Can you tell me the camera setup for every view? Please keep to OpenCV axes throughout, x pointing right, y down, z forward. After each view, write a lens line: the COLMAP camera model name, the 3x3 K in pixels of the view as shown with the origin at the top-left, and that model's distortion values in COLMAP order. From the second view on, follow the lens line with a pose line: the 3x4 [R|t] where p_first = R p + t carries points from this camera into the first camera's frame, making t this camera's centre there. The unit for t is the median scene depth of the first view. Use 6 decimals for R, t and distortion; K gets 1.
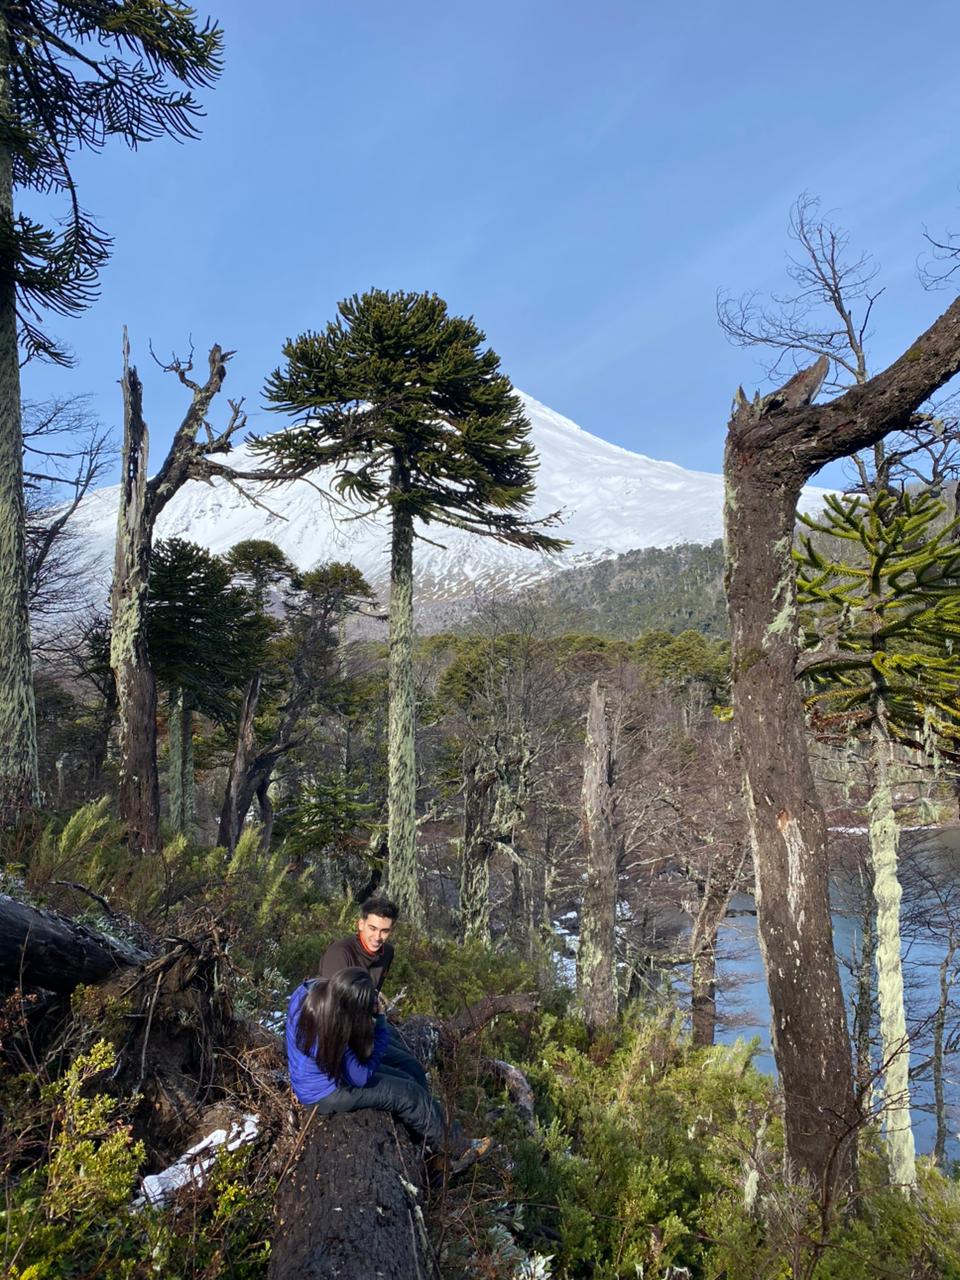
lens RADIAL K [[1001.1, 0, 482.8], [0, 1001.1, 639.6], [0, 0, 1]] dist [0.052525, -0.043335]
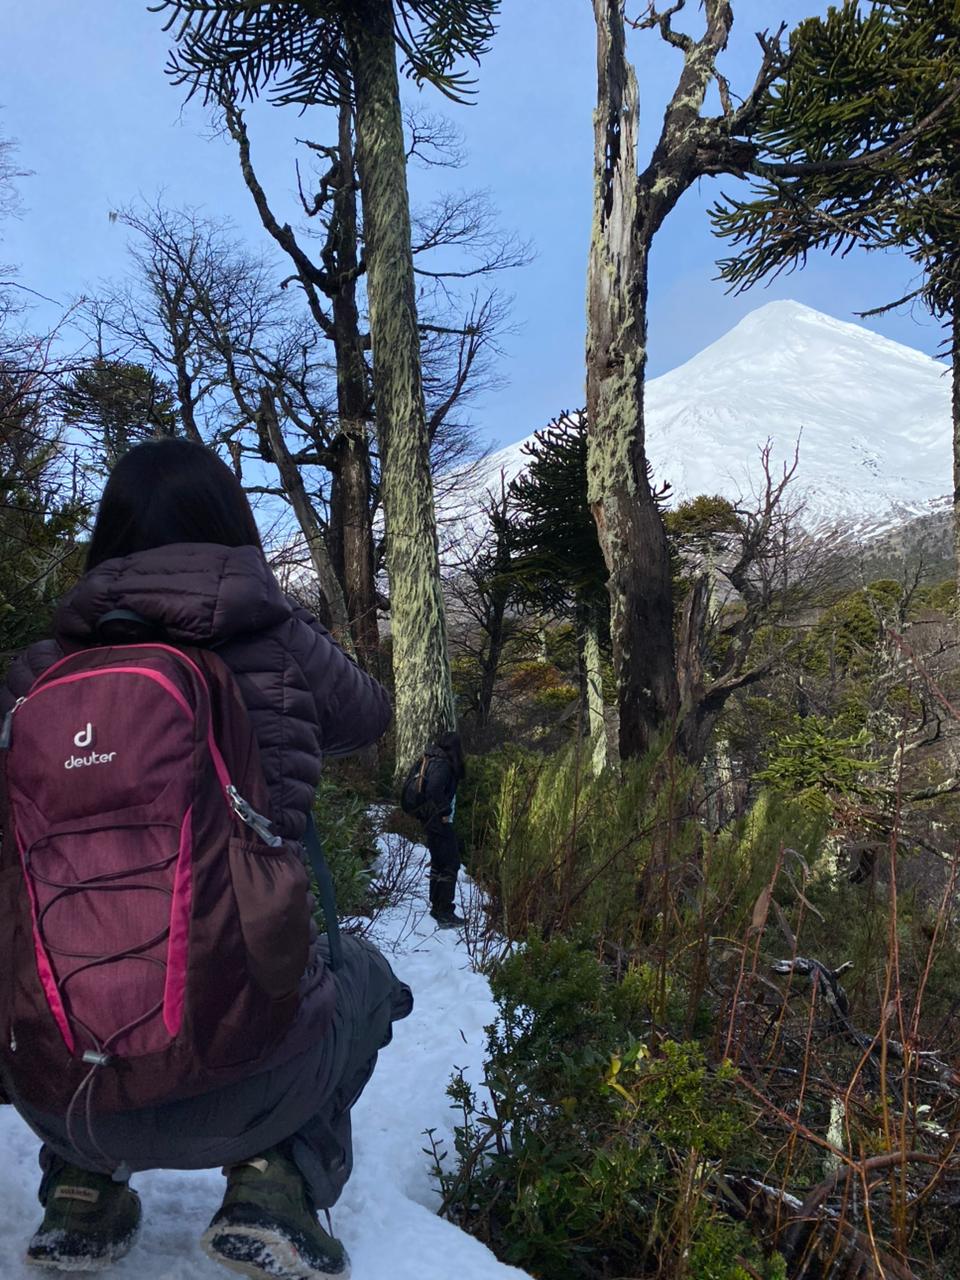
lens RADIAL K [[1001.1, 0, 479.1], [0, 1001.1, 641.3], [0, 0, 1]] dist [0.052525, -0.043335]
pose [[0.946164, -0.026950, -0.322564, -0.202869], [0.038296, 0.998849, 0.028877, 0.071800], [0.321414, -0.039676, 0.946107, 0.358961]]
